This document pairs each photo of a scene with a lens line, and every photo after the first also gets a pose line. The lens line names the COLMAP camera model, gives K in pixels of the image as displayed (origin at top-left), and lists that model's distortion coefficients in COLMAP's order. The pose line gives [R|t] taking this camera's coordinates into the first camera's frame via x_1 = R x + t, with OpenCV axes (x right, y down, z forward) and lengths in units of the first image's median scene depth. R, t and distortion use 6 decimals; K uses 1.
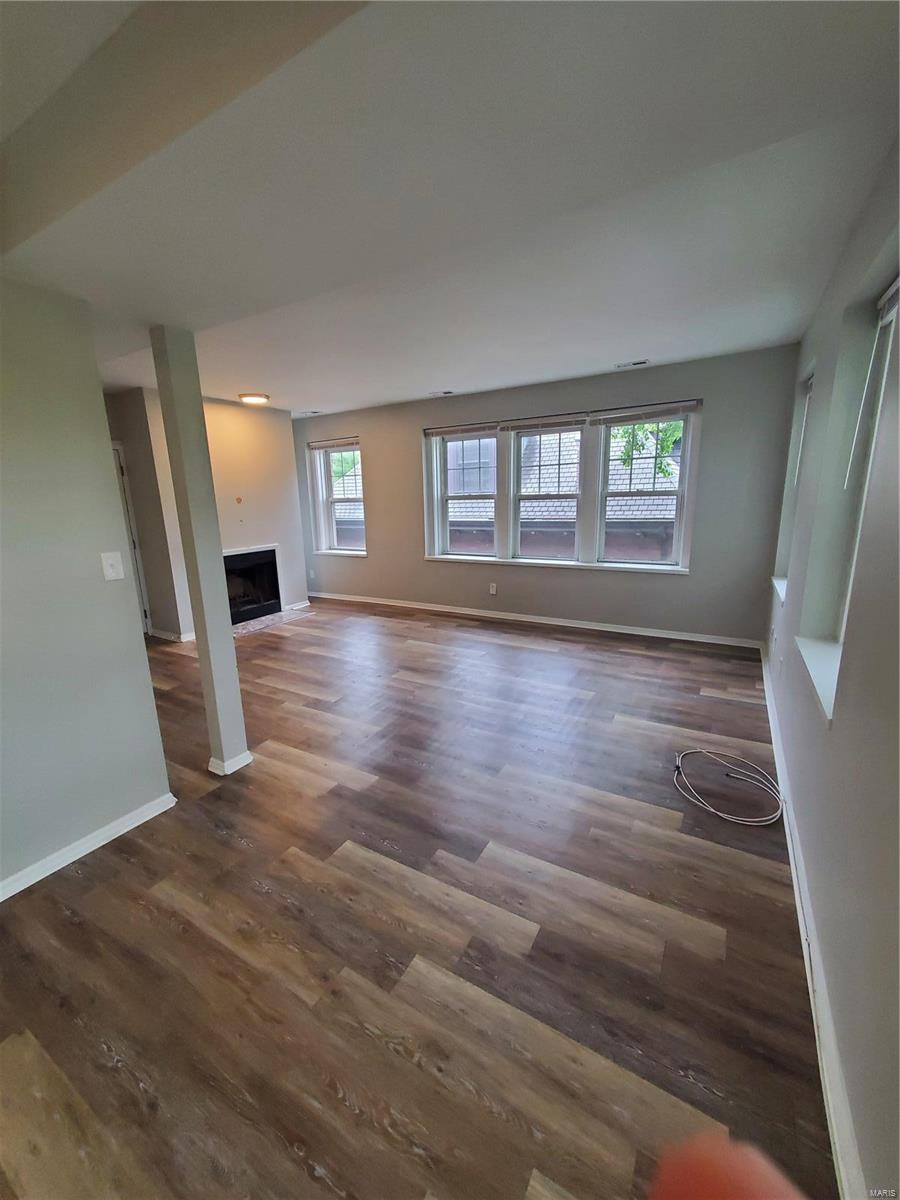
lens RADIAL K [[476.2, 0, 444.1], [0, 476.2, 600.1], [0, 0, 1]] dist [0.010414, -0.001046]
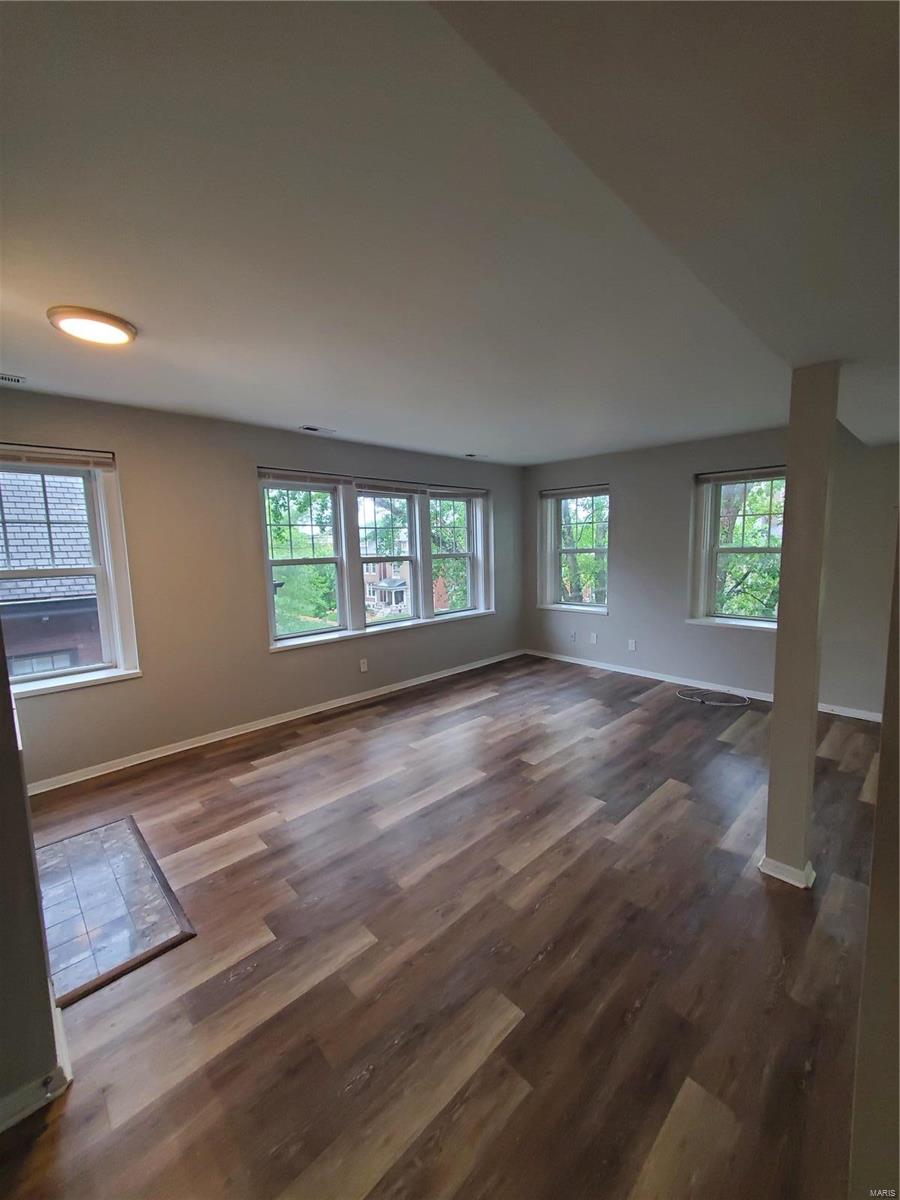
lens RADIAL K [[476.3, 0, 443.6], [0, 476.3, 598.4], [0, 0, 1]] dist [0.013594, -0.002638]
pose [[0.273103, -0.089598, 0.957803, -1.052463], [0.224437, 0.974111, 0.027129, -0.208951], [-0.935437, 0.207557, 0.286142, 0.944040]]
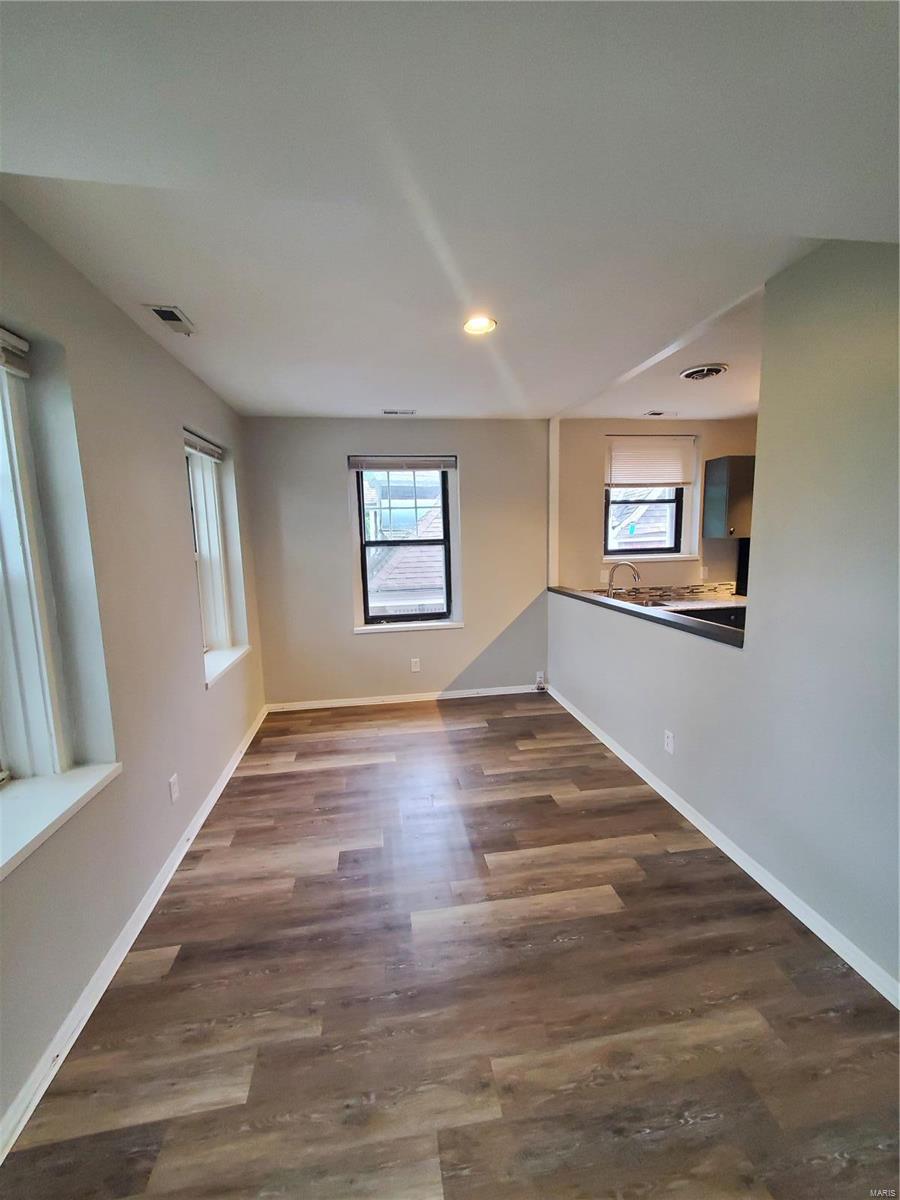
lens RADIAL K [[476.3, 0, 443.6], [0, 476.3, 598.4], [0, 0, 1]] dist [0.013594, -0.002638]
pose [[-0.773836, 0.129019, -0.620106, 0.119650], [-0.088964, 0.947188, 0.308091, -0.145647], [0.627107, 0.293579, -0.721491, 0.555048]]
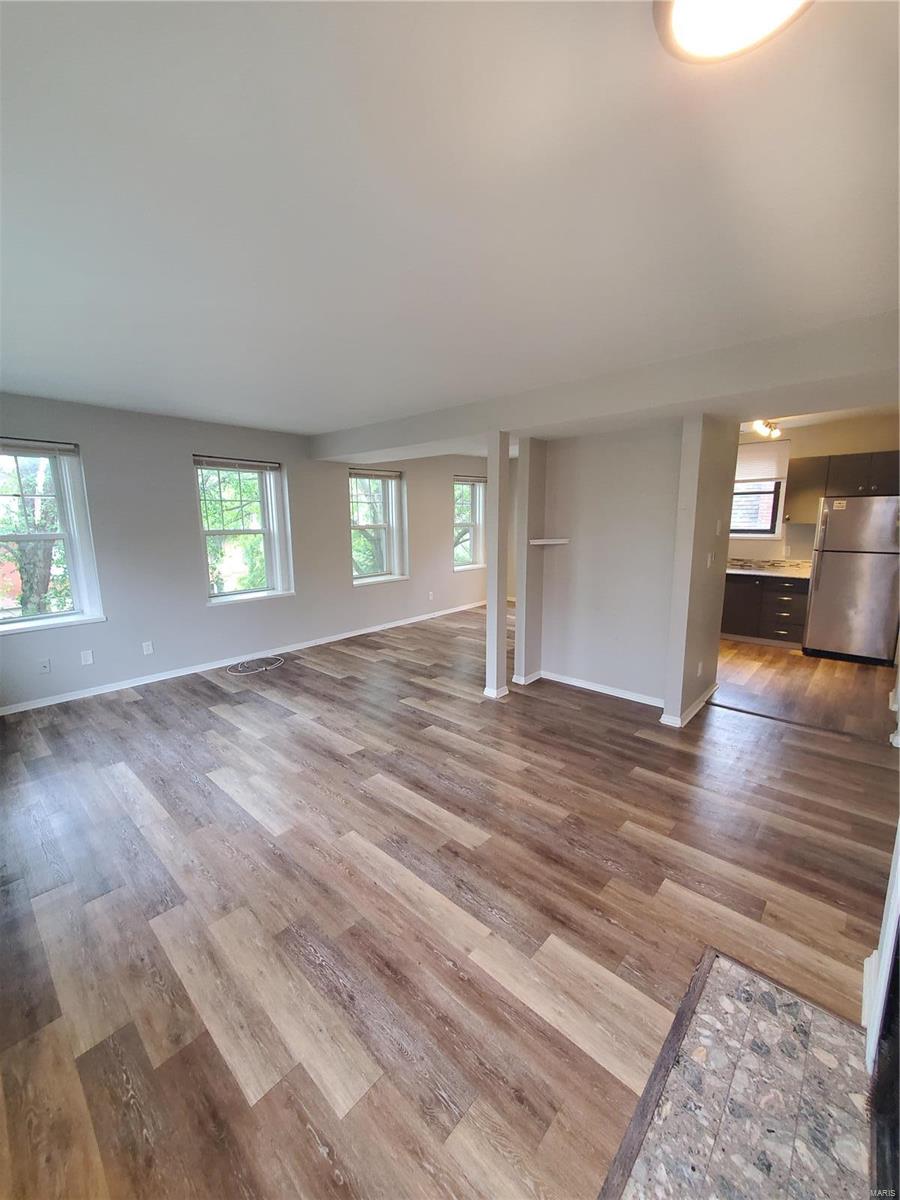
lens RADIAL K [[476.3, 0, 443.6], [0, 476.3, 598.4], [0, 0, 1]] dist [0.013594, -0.002638]
pose [[-0.976724, 0.000885, 0.214497, -0.476049], [0.081952, 0.925669, 0.369352, -0.423590], [-0.198226, 0.378334, -0.904196, 1.818580]]
